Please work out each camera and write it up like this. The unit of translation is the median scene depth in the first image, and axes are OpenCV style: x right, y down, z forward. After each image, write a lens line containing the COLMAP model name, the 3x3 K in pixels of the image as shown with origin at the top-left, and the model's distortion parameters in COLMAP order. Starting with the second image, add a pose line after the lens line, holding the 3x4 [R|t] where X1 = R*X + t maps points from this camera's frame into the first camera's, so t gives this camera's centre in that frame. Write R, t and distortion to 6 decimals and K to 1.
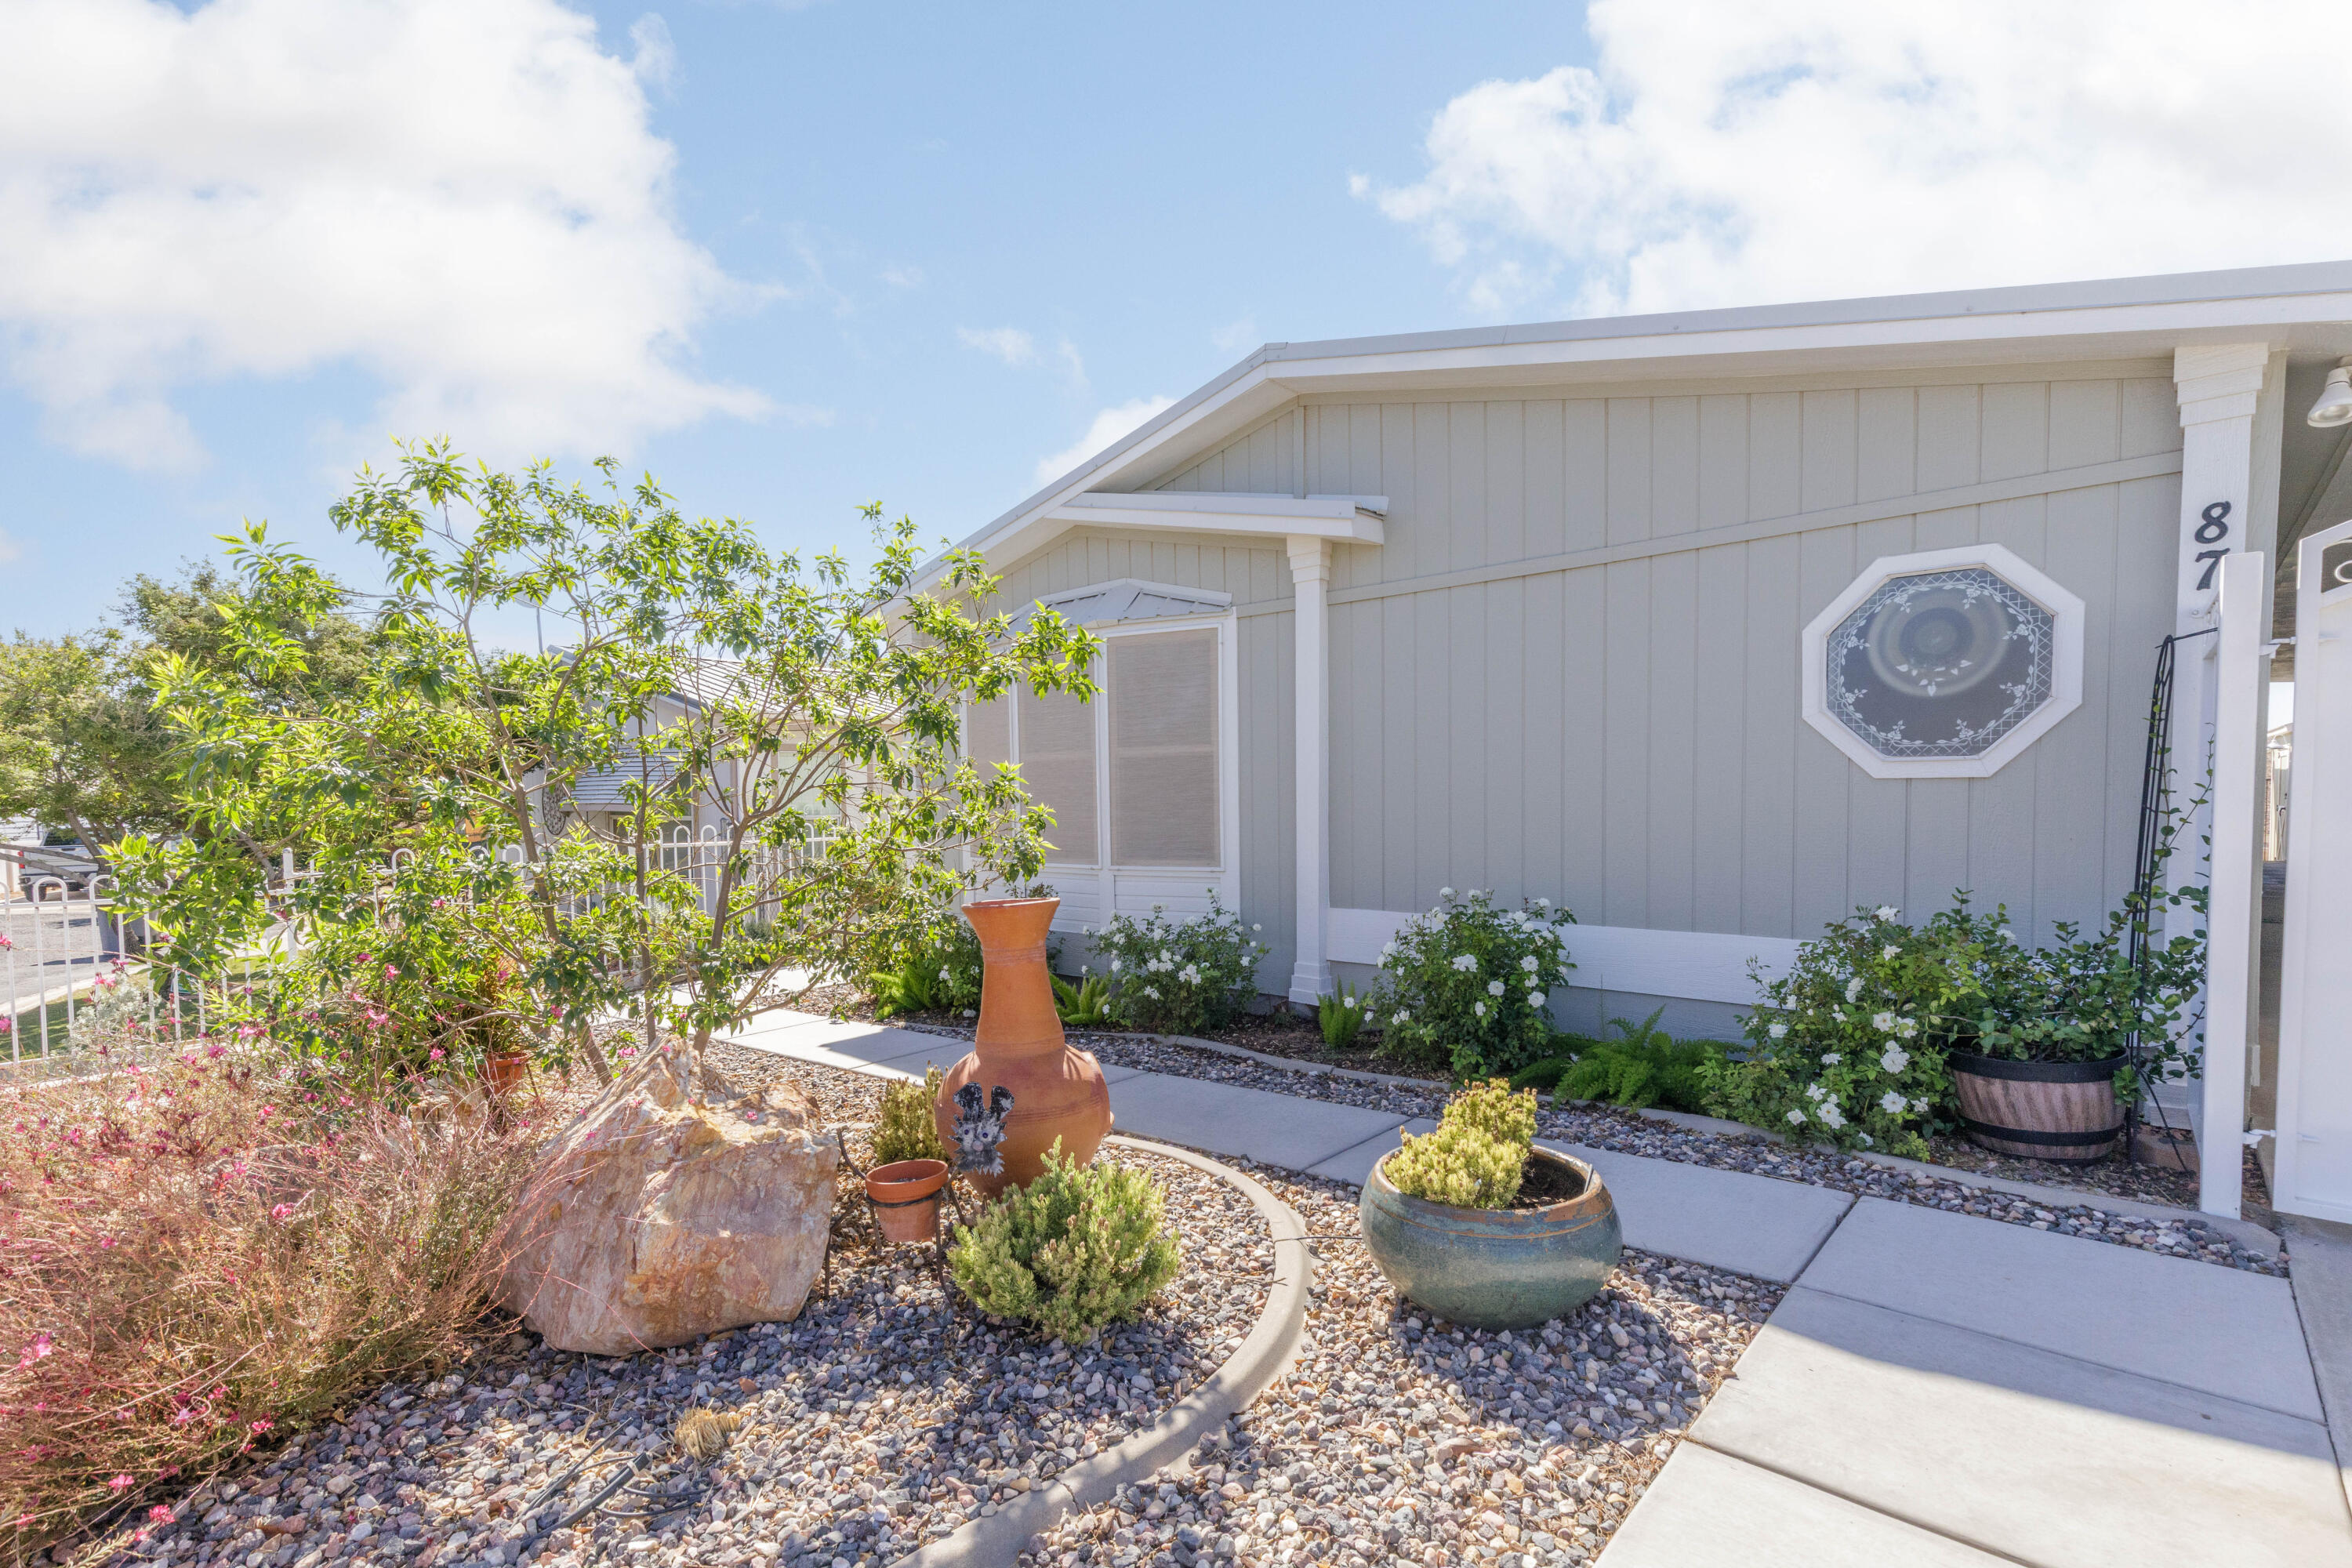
lens RADIAL K [[1081.3, 0, 1170.4], [0, 1081.3, 853.9], [0, 0, 1]] dist [0.001453, 0.000253]
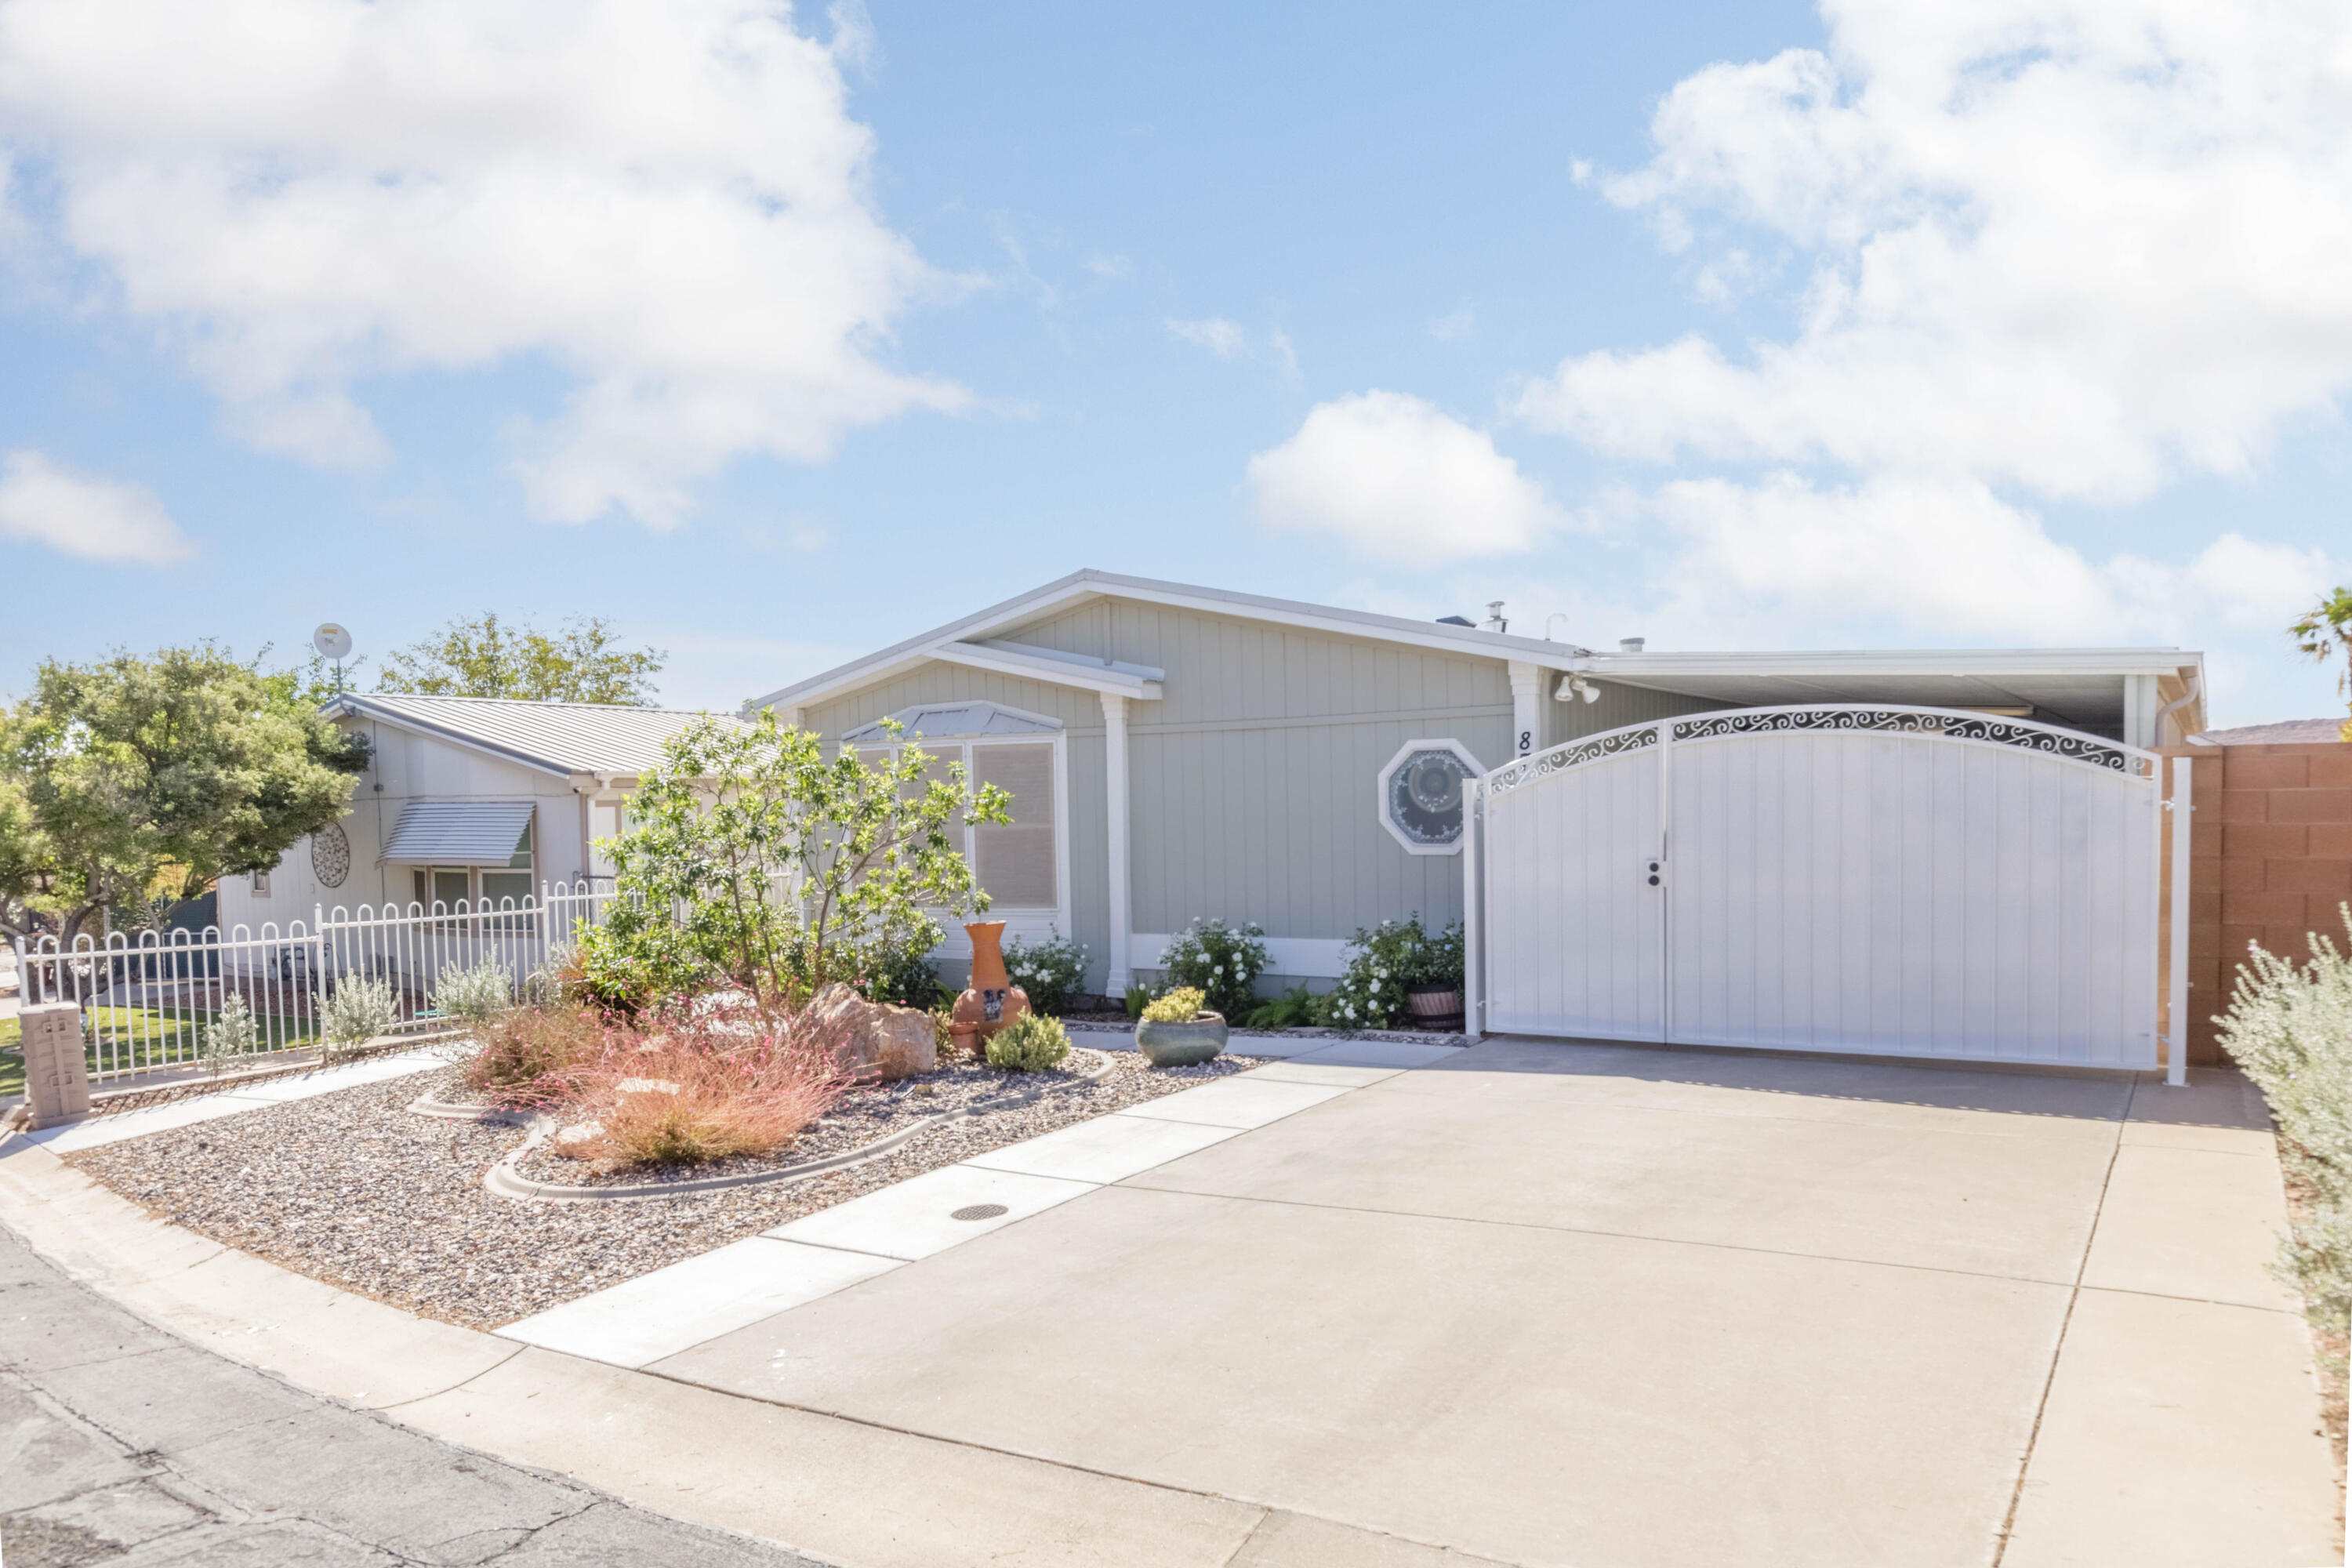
lens RADIAL K [[1585.8, 0, 1185.9], [0, 1585.8, 900.5], [0, 0, 1]] dist [-0.000460, 0.000201]
pose [[0.986411, -0.016370, 0.163482, -0.184161], [0.015683, 0.999862, 0.005493, -0.009687], [-0.163549, -0.002855, 0.986531, -1.576047]]
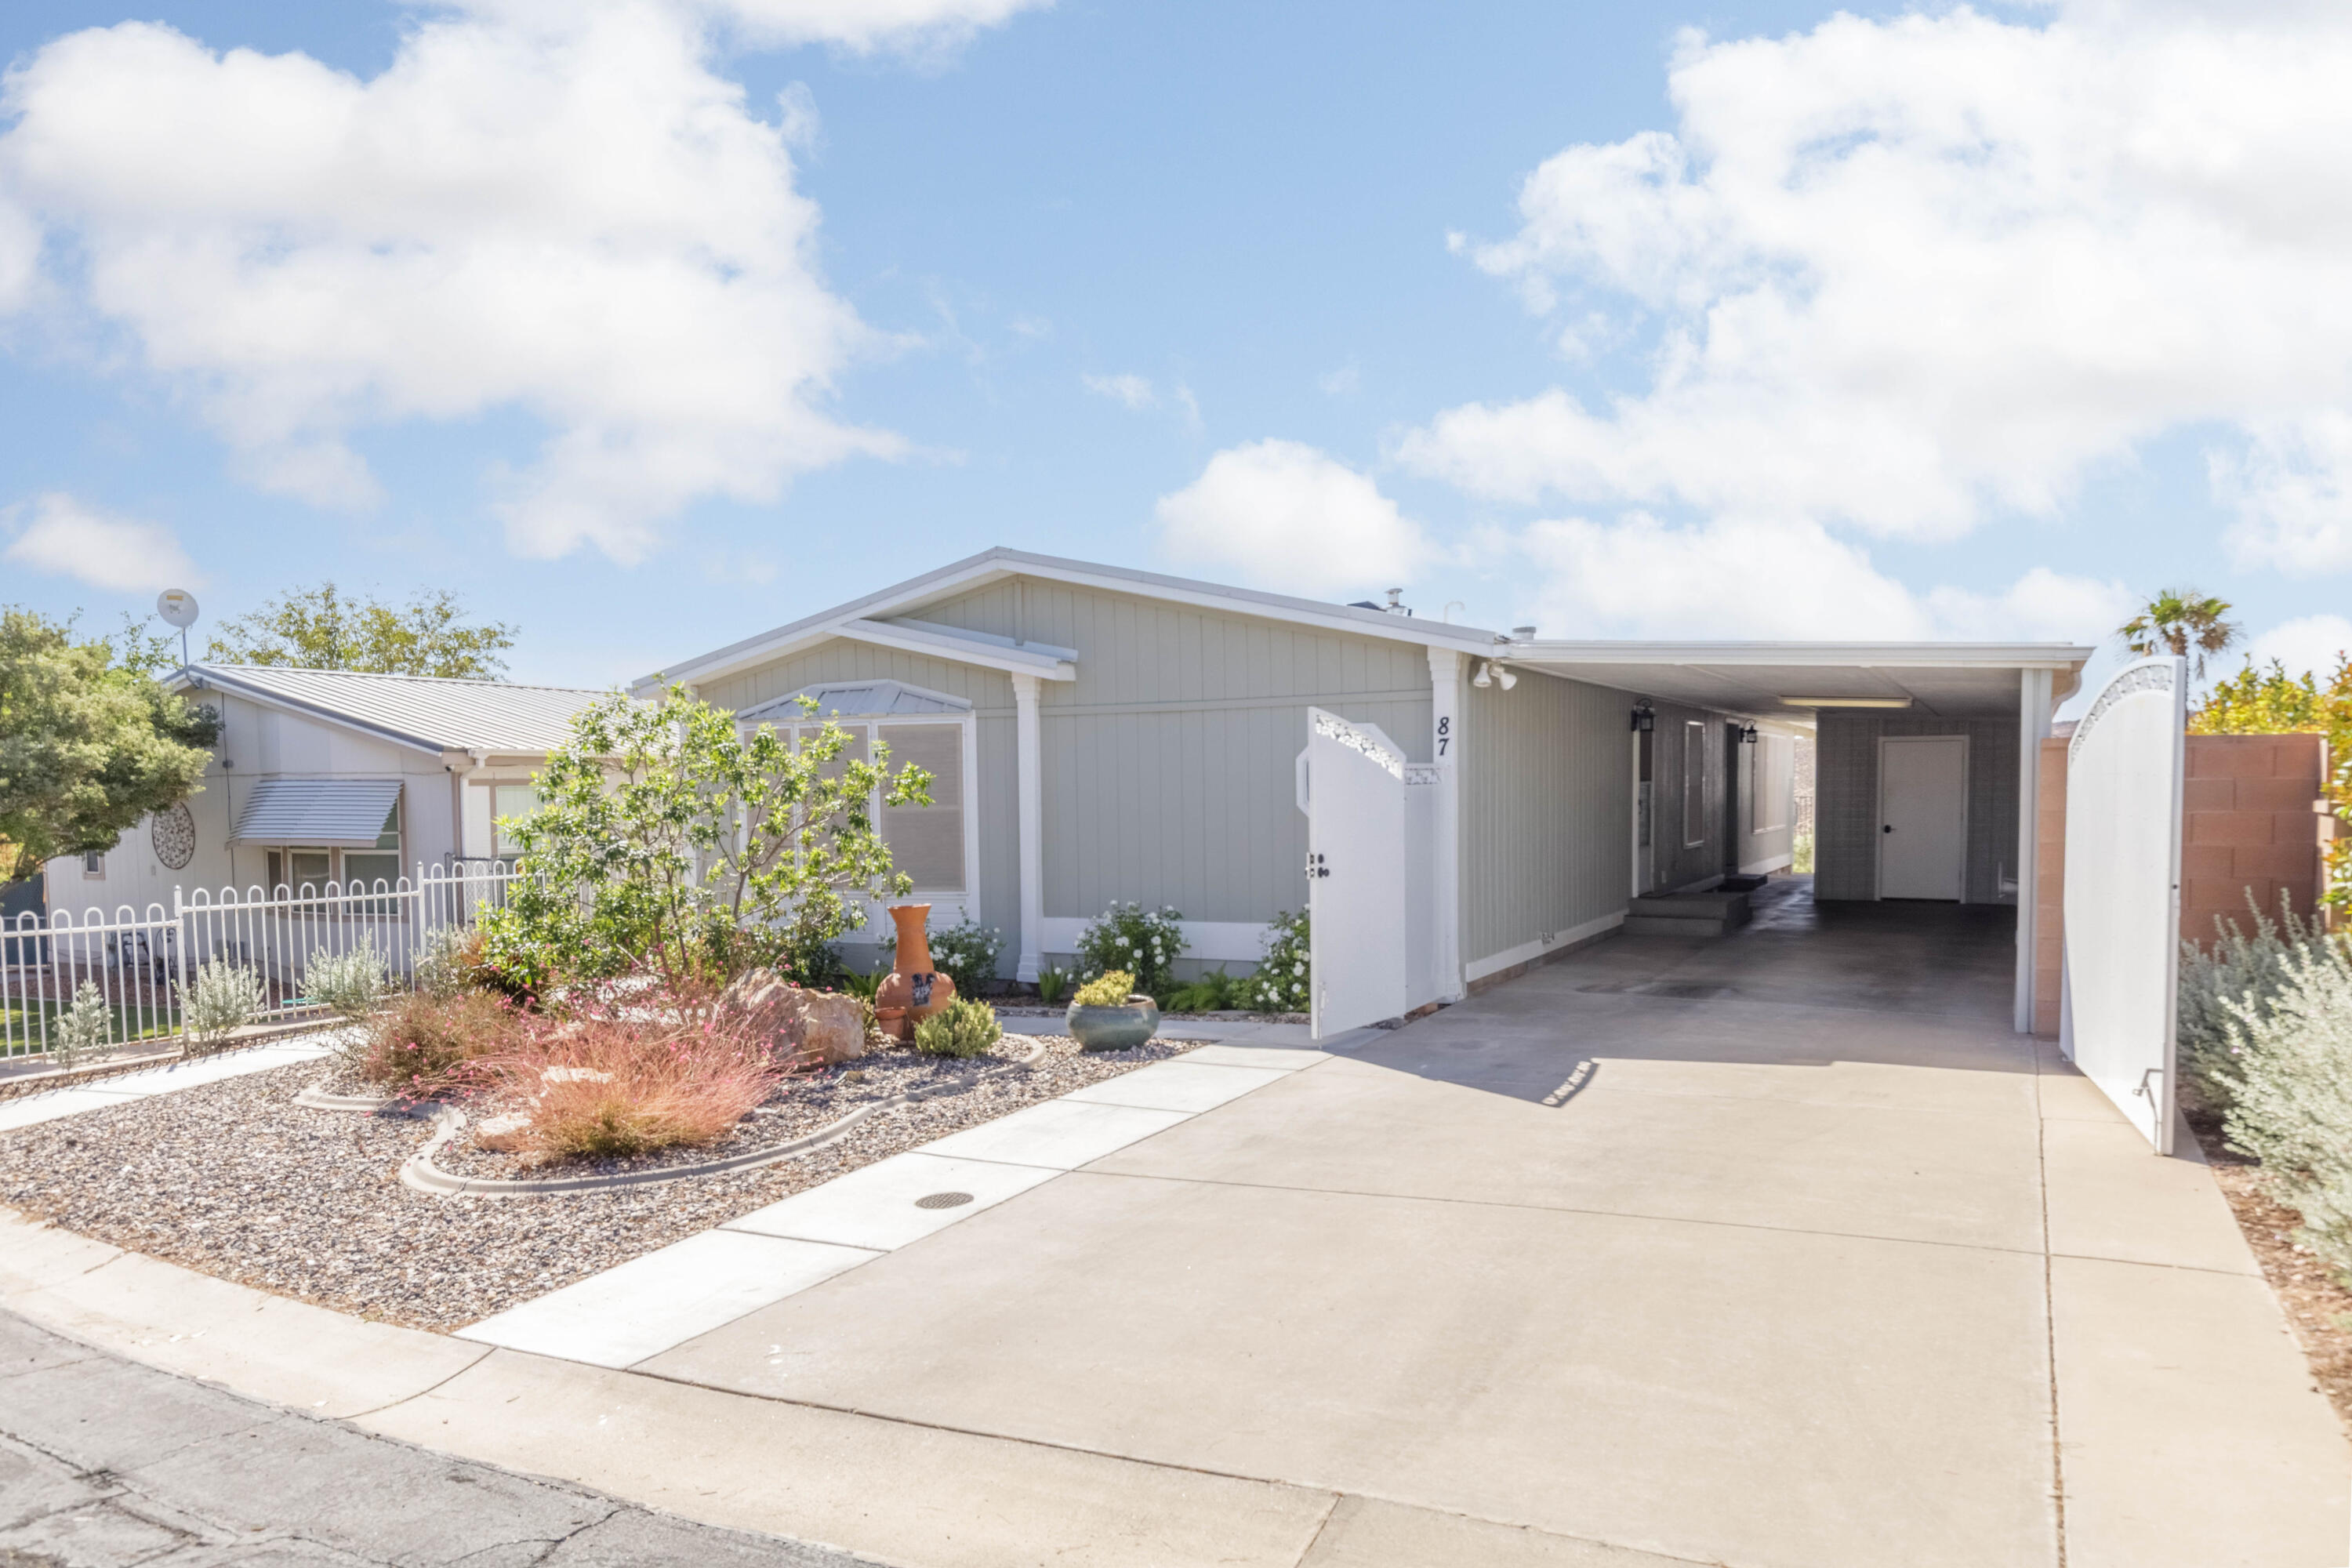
lens RADIAL K [[1585.8, 0, 1185.9], [0, 1585.8, 900.5], [0, 0, 1]] dist [-0.000460, 0.000201]
pose [[0.968037, -0.017156, 0.250222, -0.276740], [0.013540, 0.999778, 0.016165, -0.008087], [-0.250444, -0.012261, 0.968054, -1.541223]]
